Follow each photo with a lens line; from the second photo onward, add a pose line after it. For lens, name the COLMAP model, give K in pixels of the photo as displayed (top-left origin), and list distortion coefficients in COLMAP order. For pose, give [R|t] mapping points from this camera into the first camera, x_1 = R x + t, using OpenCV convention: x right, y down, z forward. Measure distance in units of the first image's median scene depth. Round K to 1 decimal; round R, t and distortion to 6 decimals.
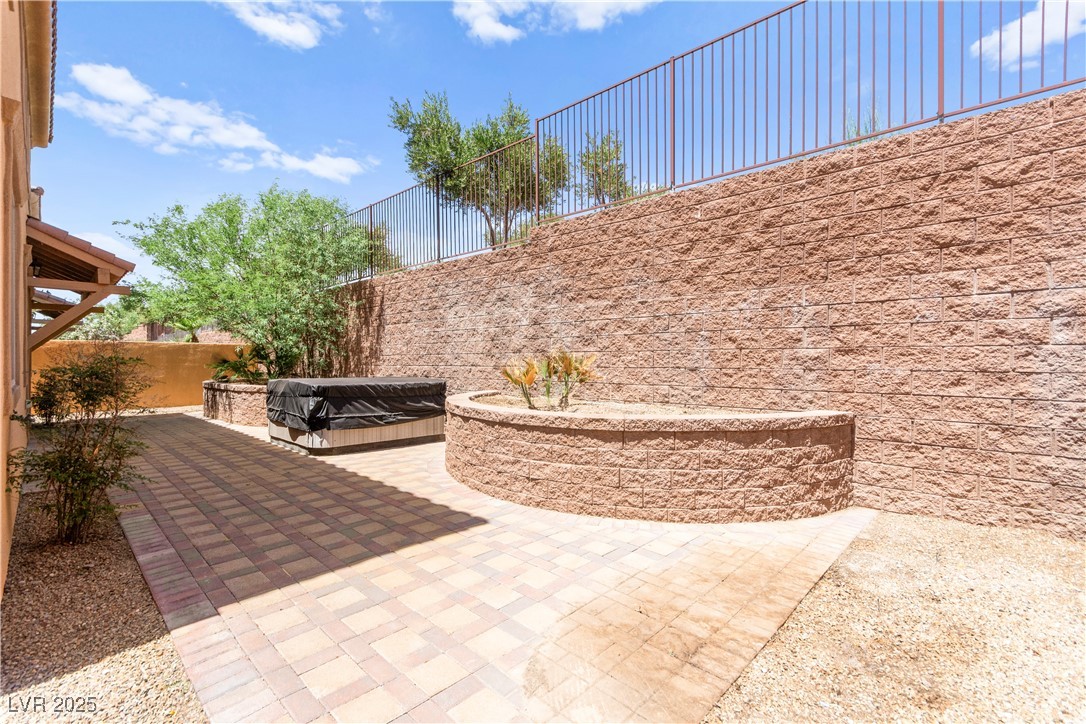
lens RADIAL K [[478.5, 0, 543.1], [0, 478.5, 356.5], [0, 0, 1]] dist [0.002920, 0.000117]
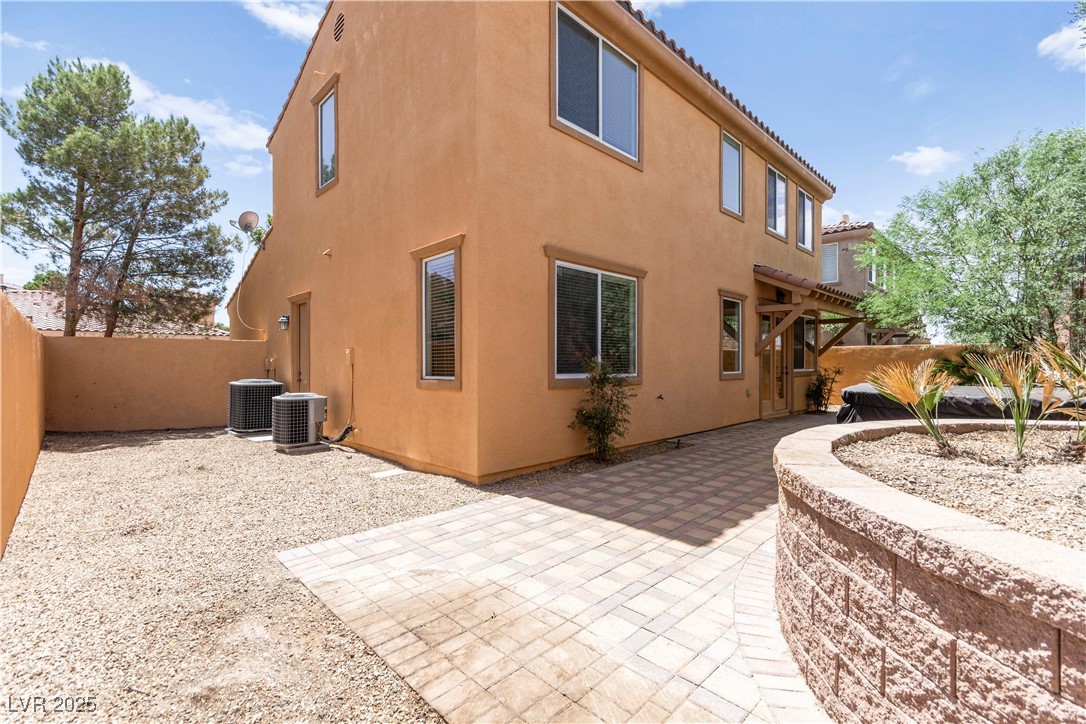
lens RADIAL K [[478.5, 0, 543.1], [0, 478.5, 356.5], [0, 0, 1]] dist [0.002920, 0.000117]
pose [[-0.034219, -0.014187, -0.999314, 0.920578], [0.009903, 0.999845, -0.014534, 0.004460], [0.999365, -0.010394, -0.034074, 0.875058]]
